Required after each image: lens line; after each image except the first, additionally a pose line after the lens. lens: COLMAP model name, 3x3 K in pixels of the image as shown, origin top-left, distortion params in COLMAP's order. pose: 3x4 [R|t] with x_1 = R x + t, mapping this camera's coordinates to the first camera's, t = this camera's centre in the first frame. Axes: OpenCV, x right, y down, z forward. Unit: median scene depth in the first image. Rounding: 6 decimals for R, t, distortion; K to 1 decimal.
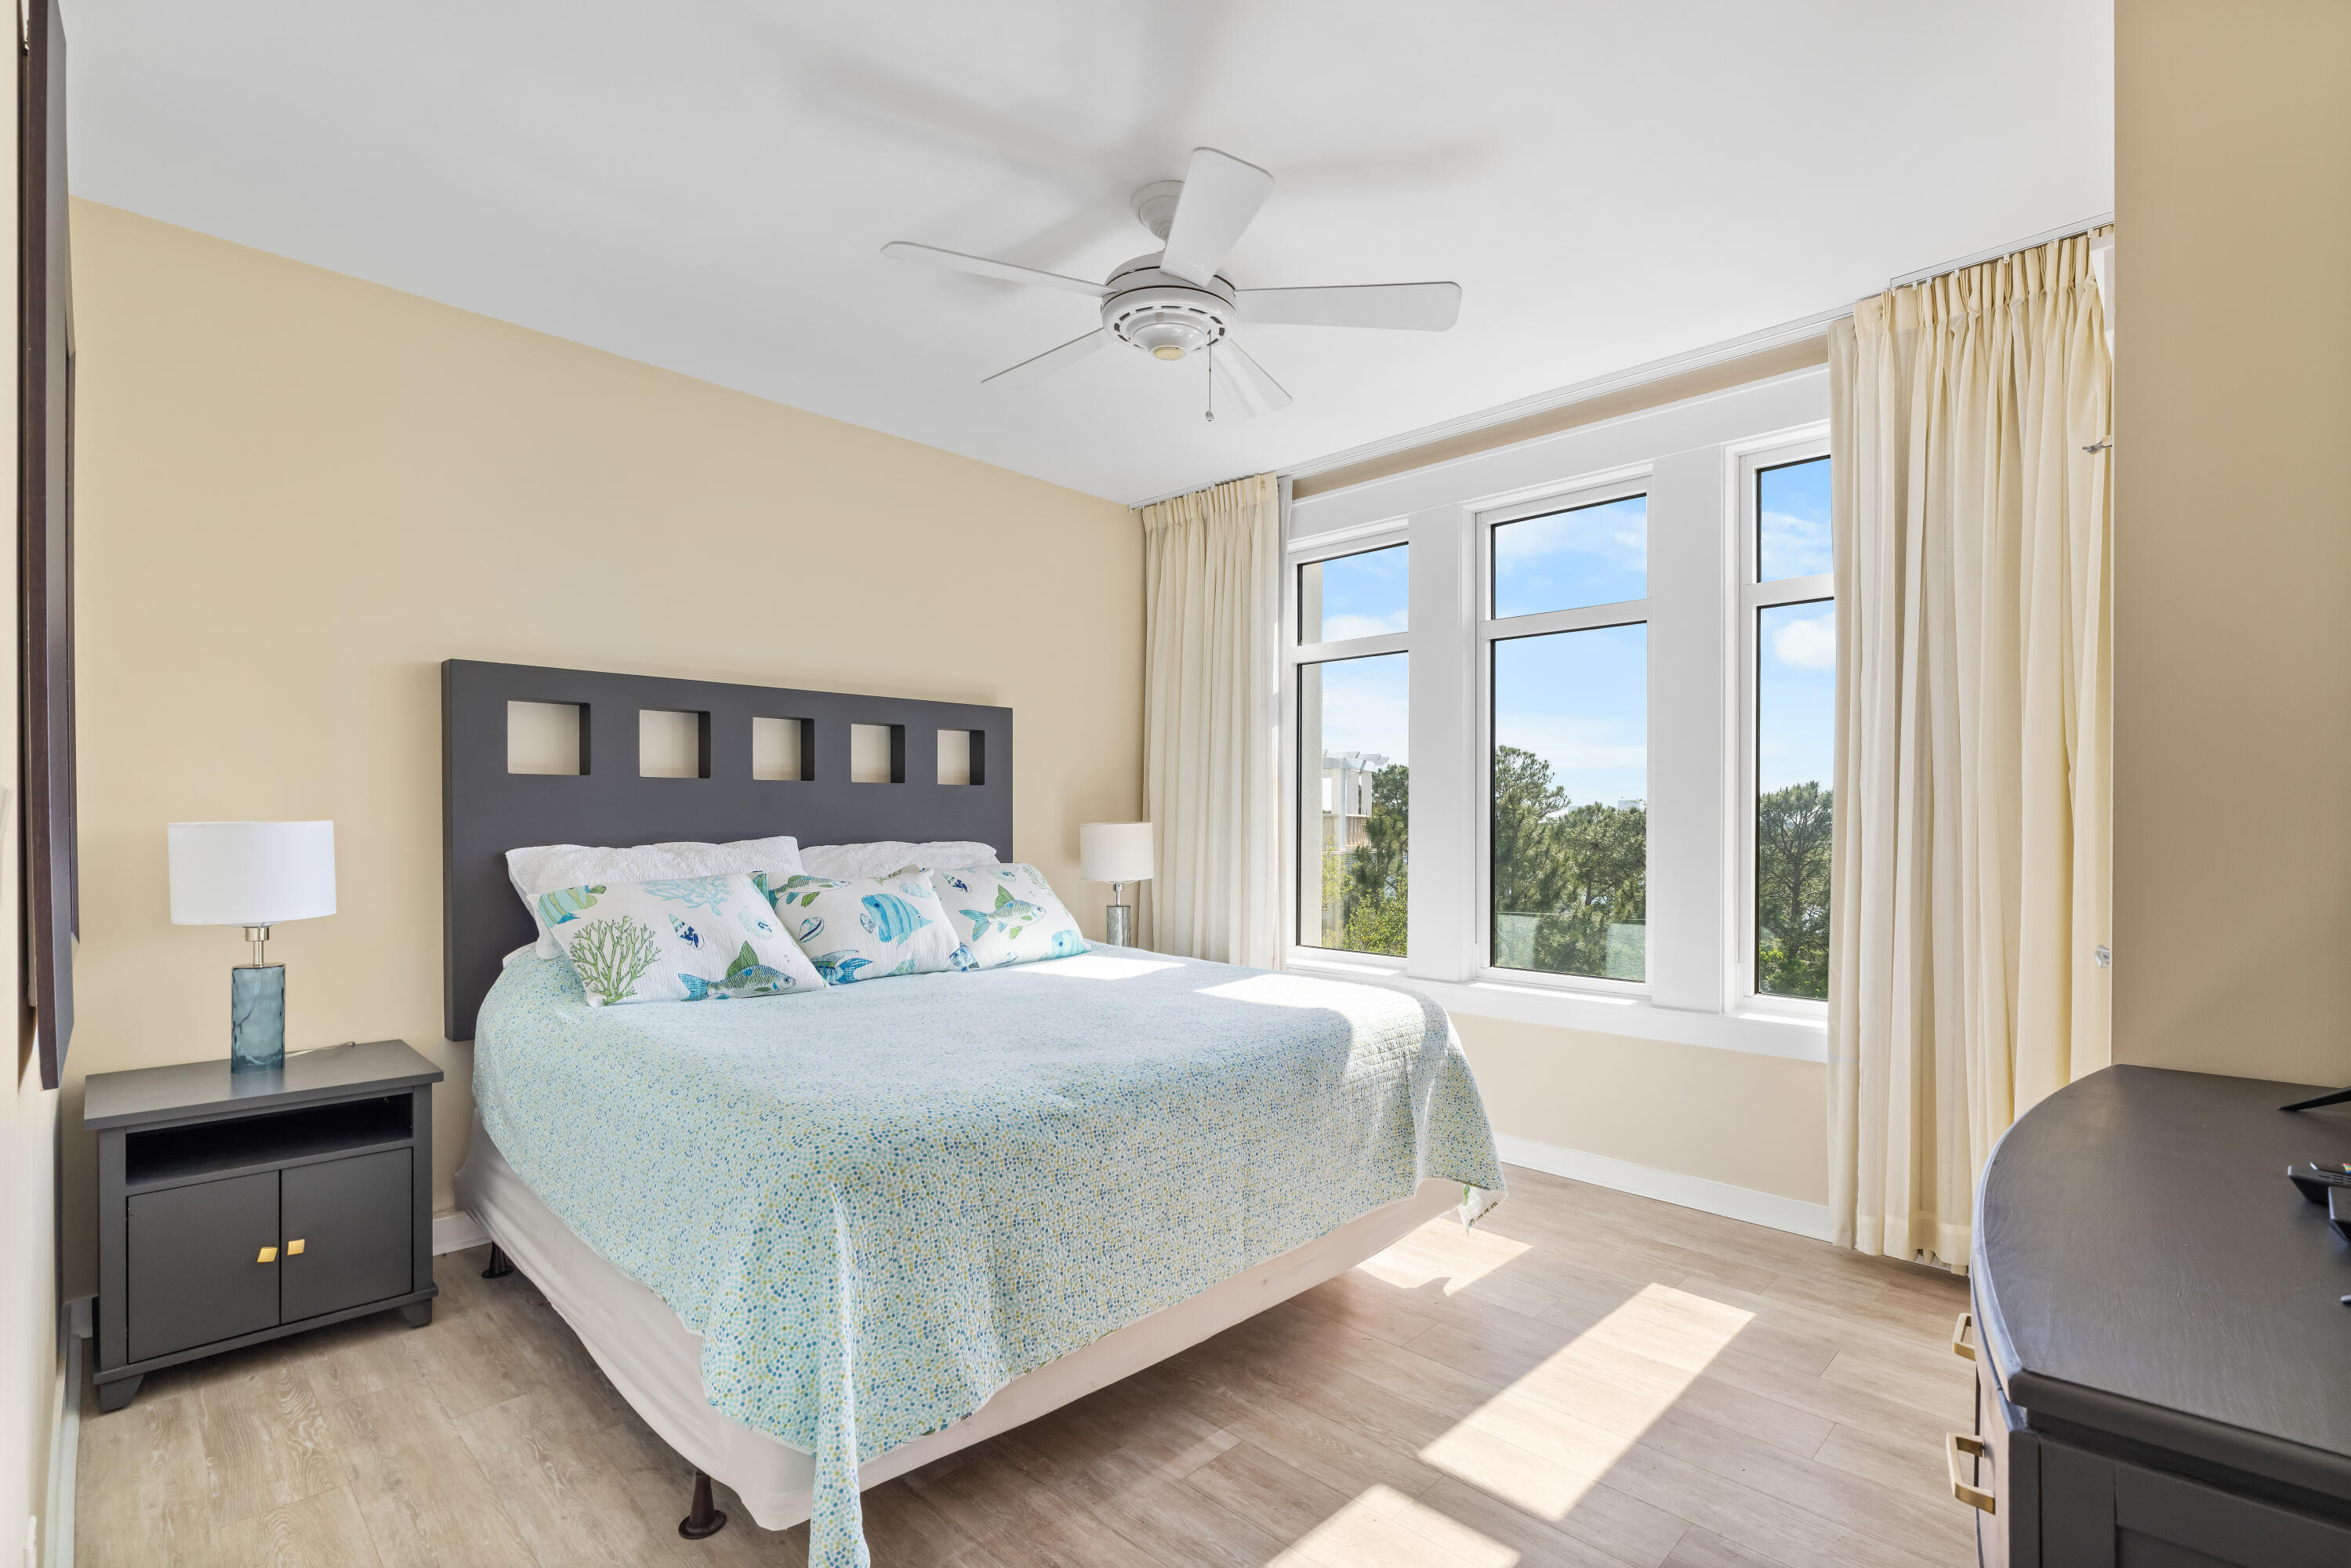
lens RADIAL K [[1080.4, 0, 1166.1], [0, 1080.4, 835.3], [0, 0, 1]] dist [-0.003193, 0.000218]
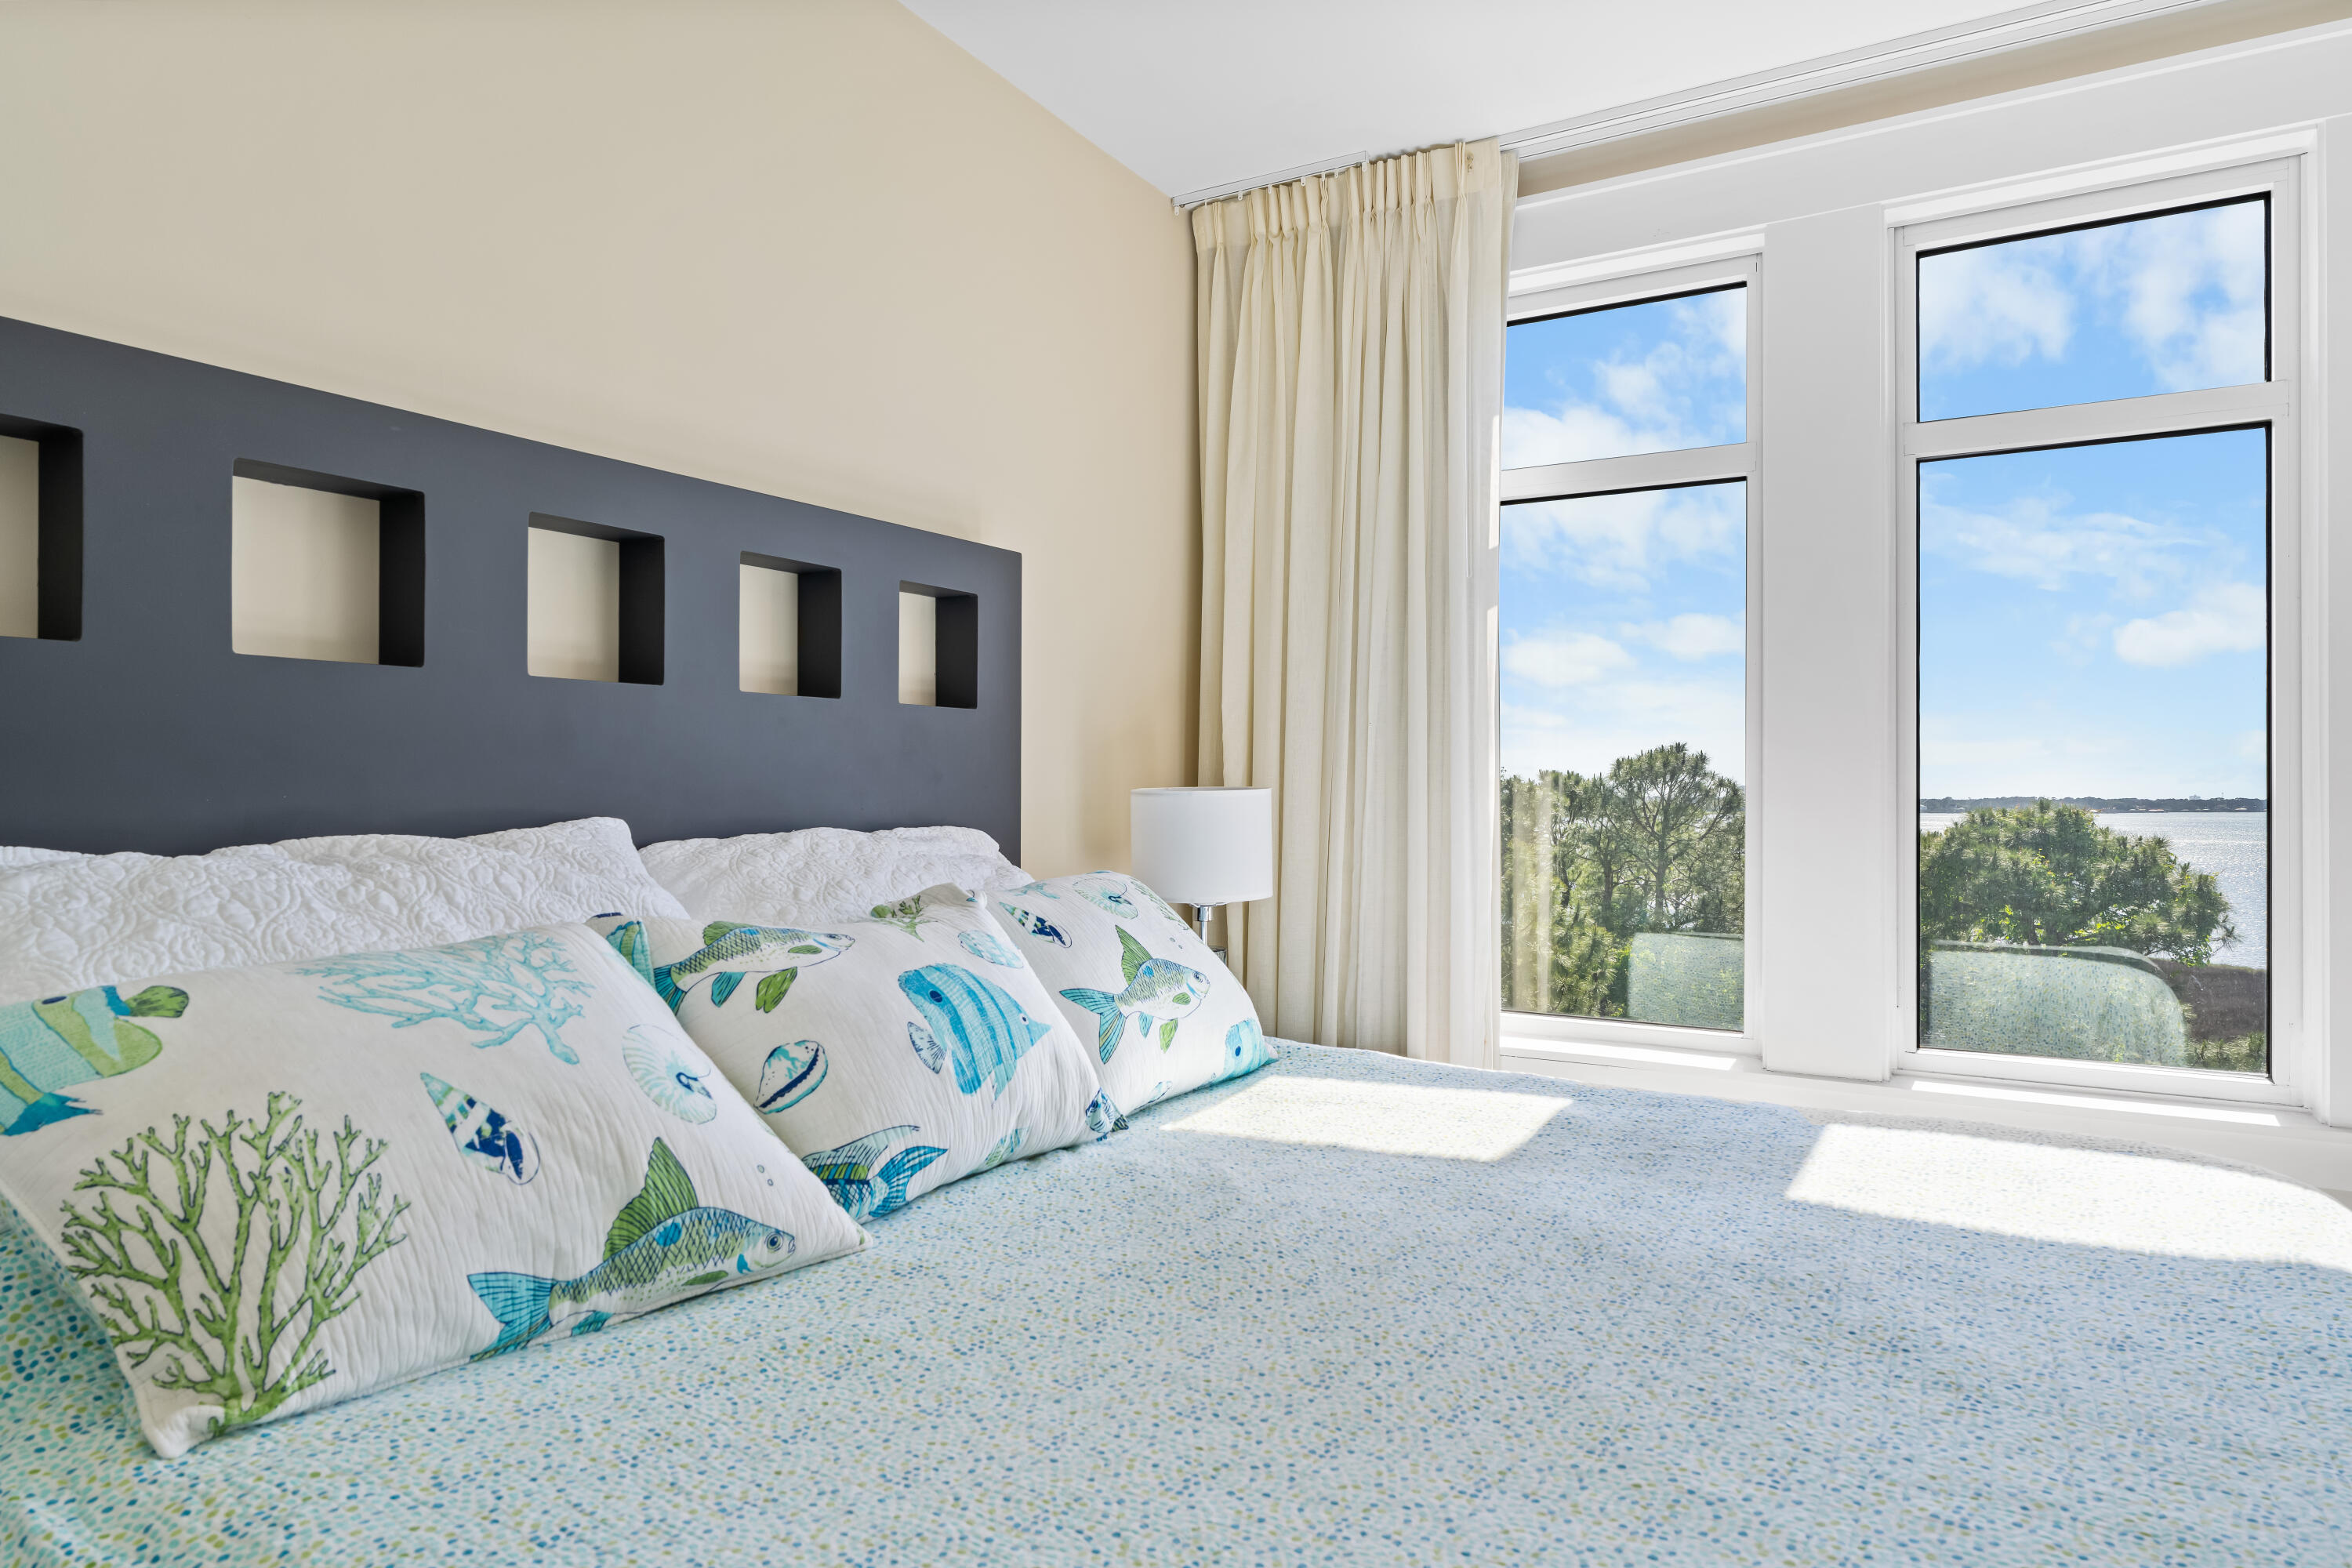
lens RADIAL K [[1414.9, 0, 1176.0], [0, 1414.9, 784.0], [0, 0, 1]] dist [0.000937, -0.000060]
pose [[0.970875, 0.002024, 0.239579, -0.306302], [0.002375, 0.999834, -0.018070, -0.001786], [-0.239575, 0.018113, 0.970709, 0.487728]]
